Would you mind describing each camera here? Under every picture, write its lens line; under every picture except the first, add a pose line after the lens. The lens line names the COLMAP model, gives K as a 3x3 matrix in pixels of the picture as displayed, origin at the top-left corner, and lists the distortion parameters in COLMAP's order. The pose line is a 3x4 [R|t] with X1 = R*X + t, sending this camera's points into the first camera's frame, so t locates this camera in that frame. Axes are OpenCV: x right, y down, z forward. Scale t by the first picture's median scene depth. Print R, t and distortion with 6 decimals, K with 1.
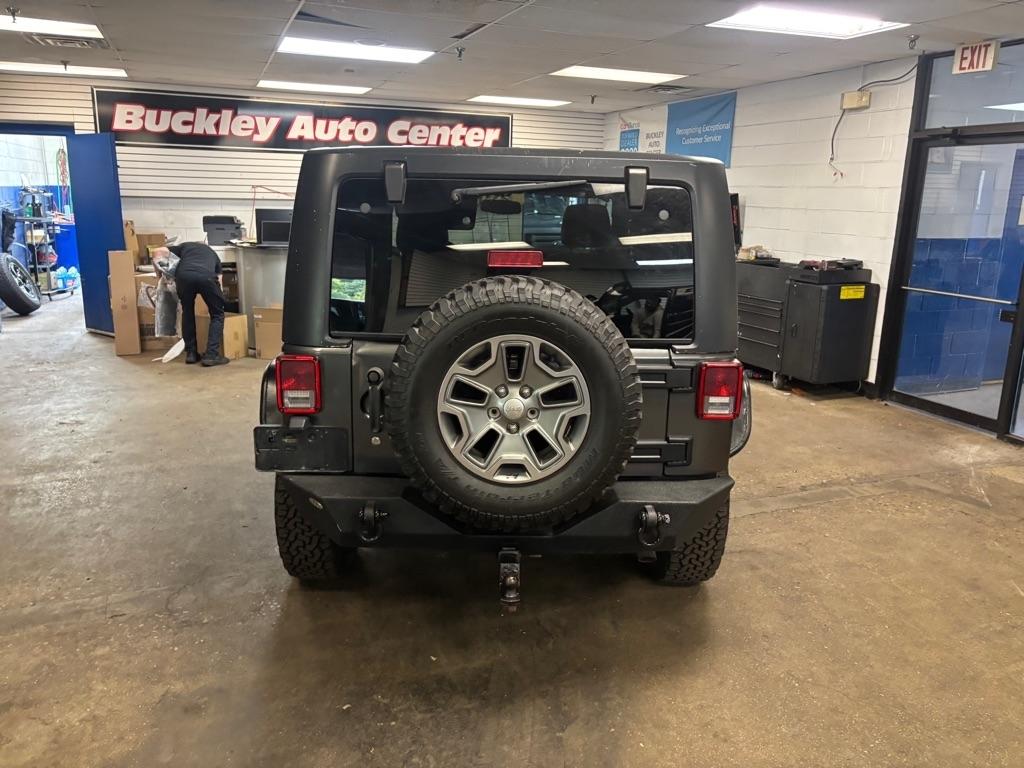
lens RADIAL K [[779.1, 0, 503.5], [0, 779.1, 371.9], [0, 0, 1]] dist [0.032756, 0.000795]
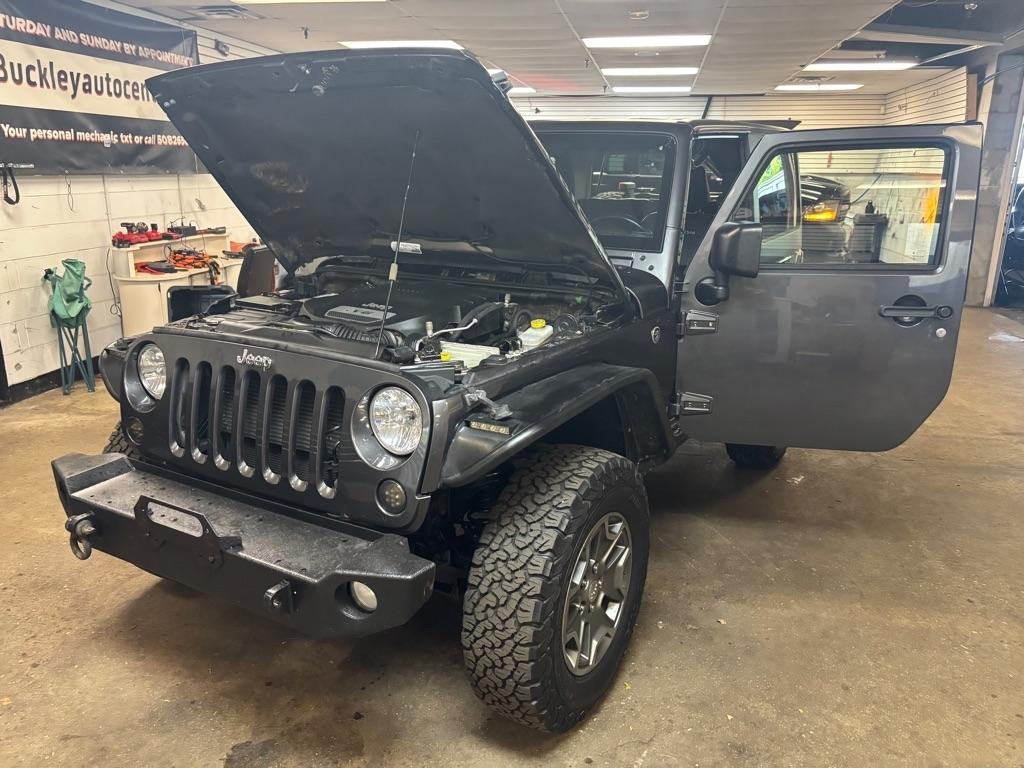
lens RADIAL K [[770.4, 0, 512.0], [0, 770.4, 384.0], [0, 0, 1]] dist [0.067840, -0.082135]
pose [[-0.850887, -0.172604, 0.496184, -0.422017], [0.088143, 0.884193, 0.458731, -0.403944], [-0.517901, 0.434064, -0.737134, 1.796090]]
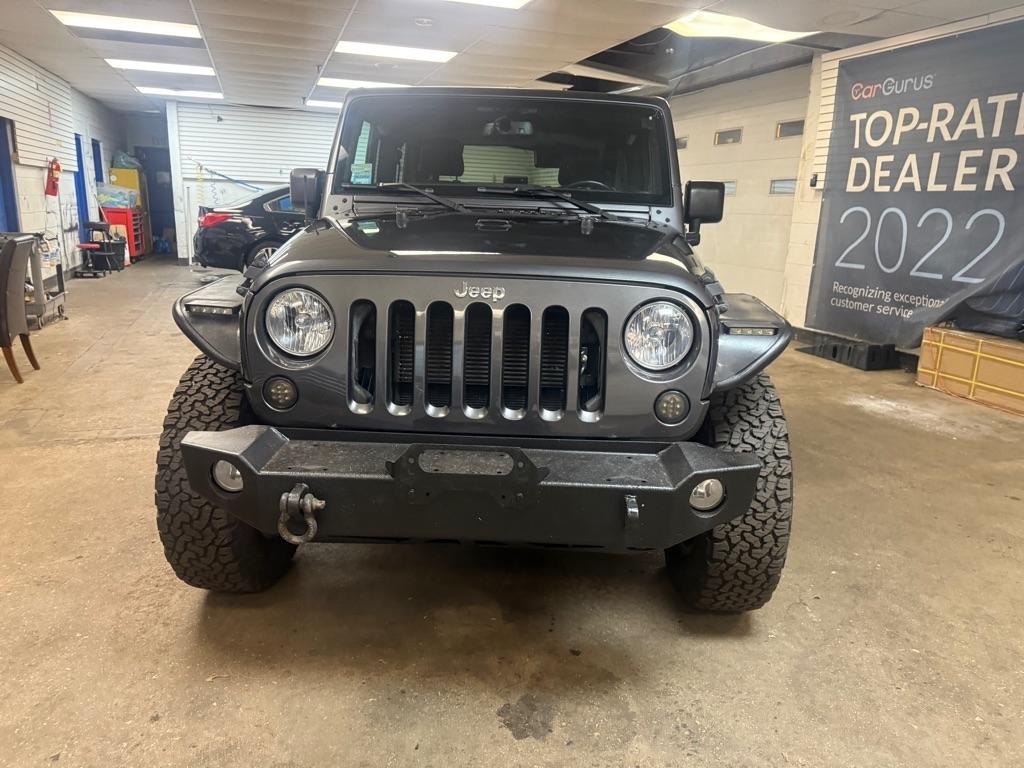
lens RADIAL K [[734.4, 0, 512.0], [0, 734.4, 384.0], [0, 0, 1]] dist [-0.008723, -0.003822]
pose [[-0.997009, -0.070256, 0.032212, -0.049260], [-0.048372, 0.892273, 0.448897, -0.346191], [-0.060280, 0.445996, -0.893003, 1.924712]]
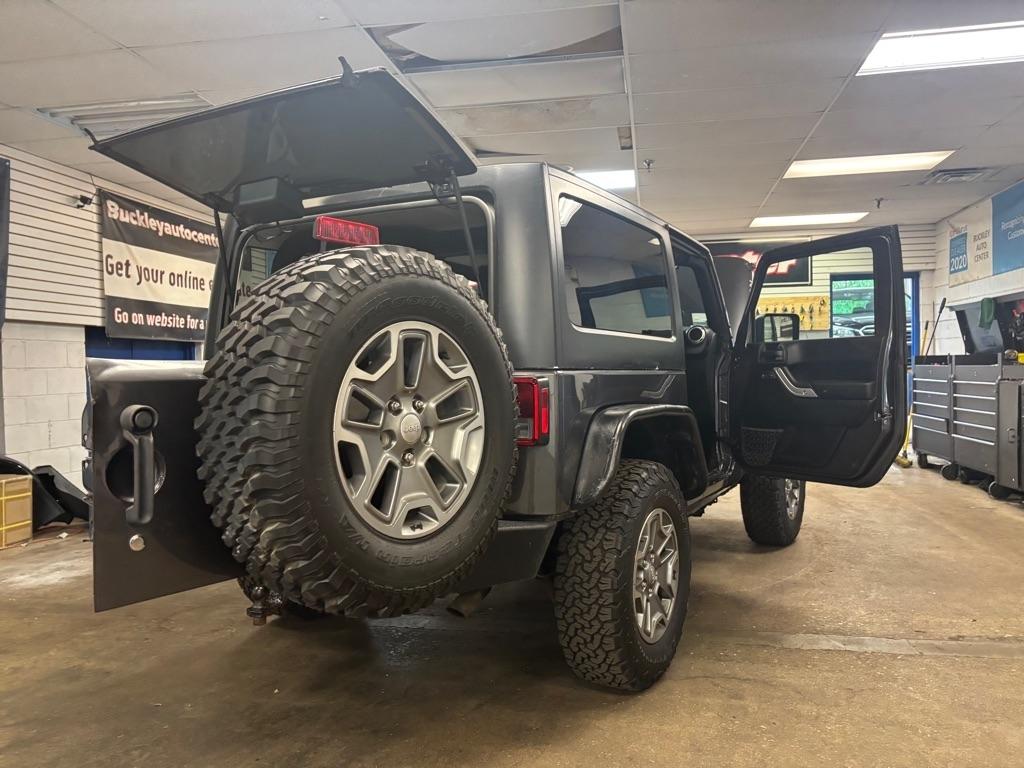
lens RADIAL K [[778.1, 0, 496.1], [0, 778.1, 377.1], [0, 0, 1]] dist [0.041430, -0.048629]
pose [[0.841805, -0.029488, -0.538976, 0.472180], [-0.087306, 0.977921, -0.189864, 0.101808], [0.532674, 0.206884, 0.820644, 0.188337]]
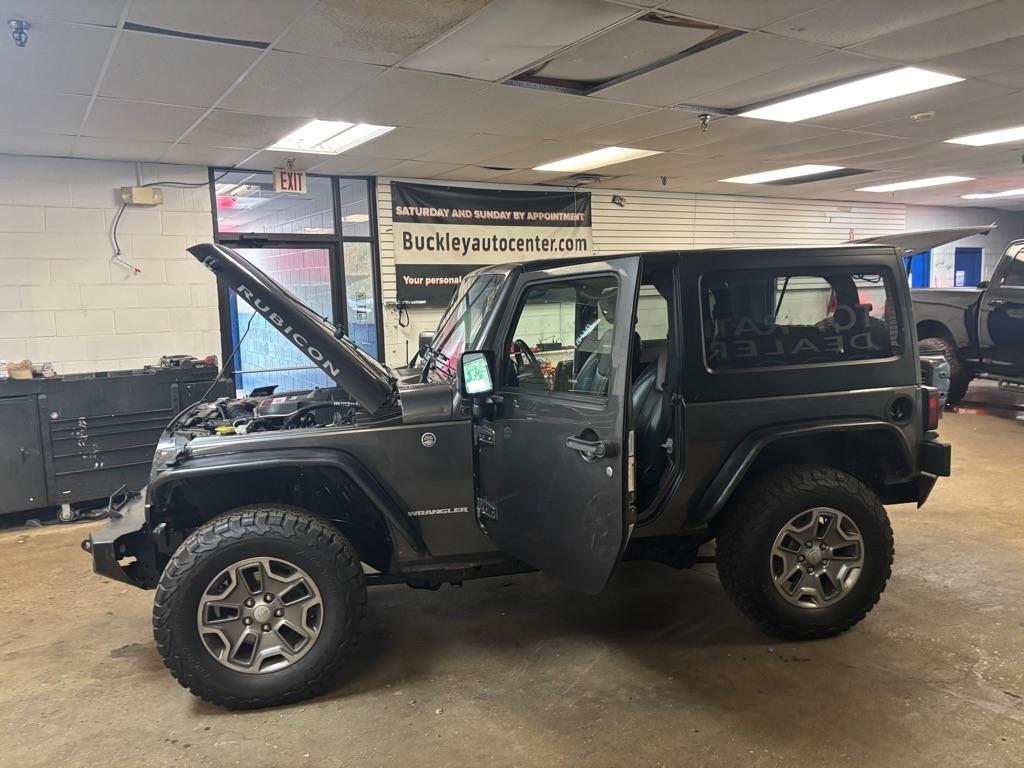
lens RADIAL K [[771.7, 0, 513.1], [0, 771.7, 387.7], [0, 0, 1]] dist [0.074503, -0.090370]
pose [[-0.196377, -0.140144, 0.970462, -0.966965], [0.243225, 0.951838, 0.186672, -0.304205], [-0.949883, 0.272698, -0.152833, 1.249895]]
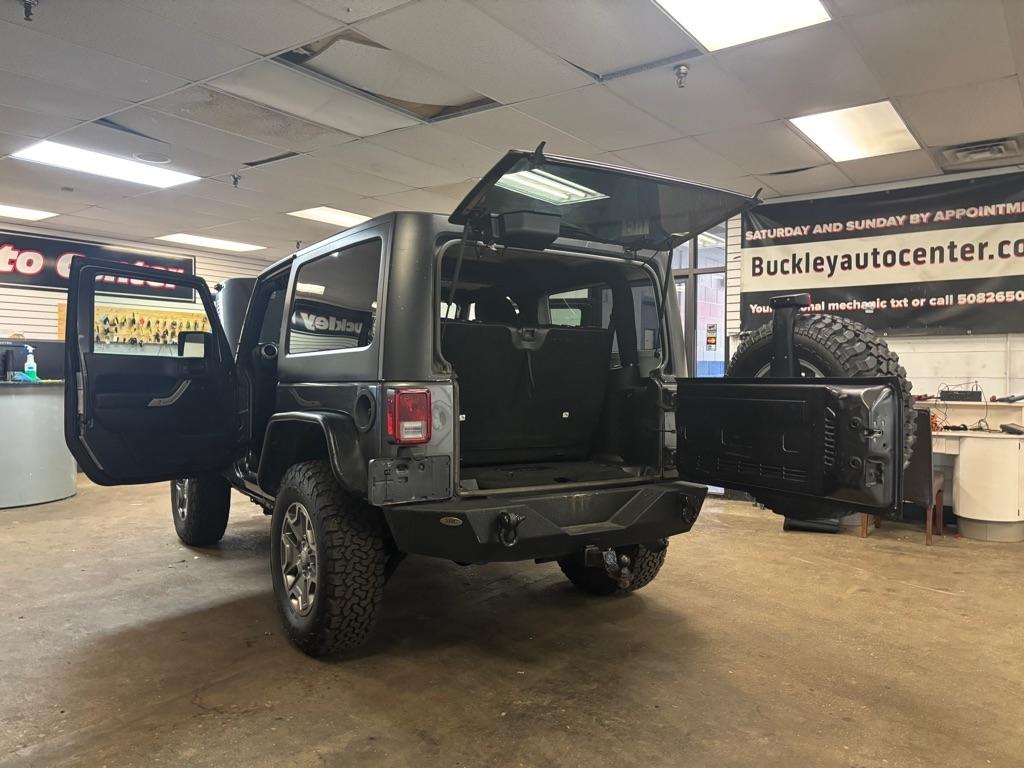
lens RADIAL K [[777.9, 0, 512.0], [0, 777.9, 384.0], [0, 0, 1]] dist [0.033859, -0.000050]
pose [[0.842885, -0.026458, 0.537442, -0.462438], [0.136012, 0.976833, -0.165223, 0.108401], [-0.520620, 0.212363, 0.826956, 0.027747]]
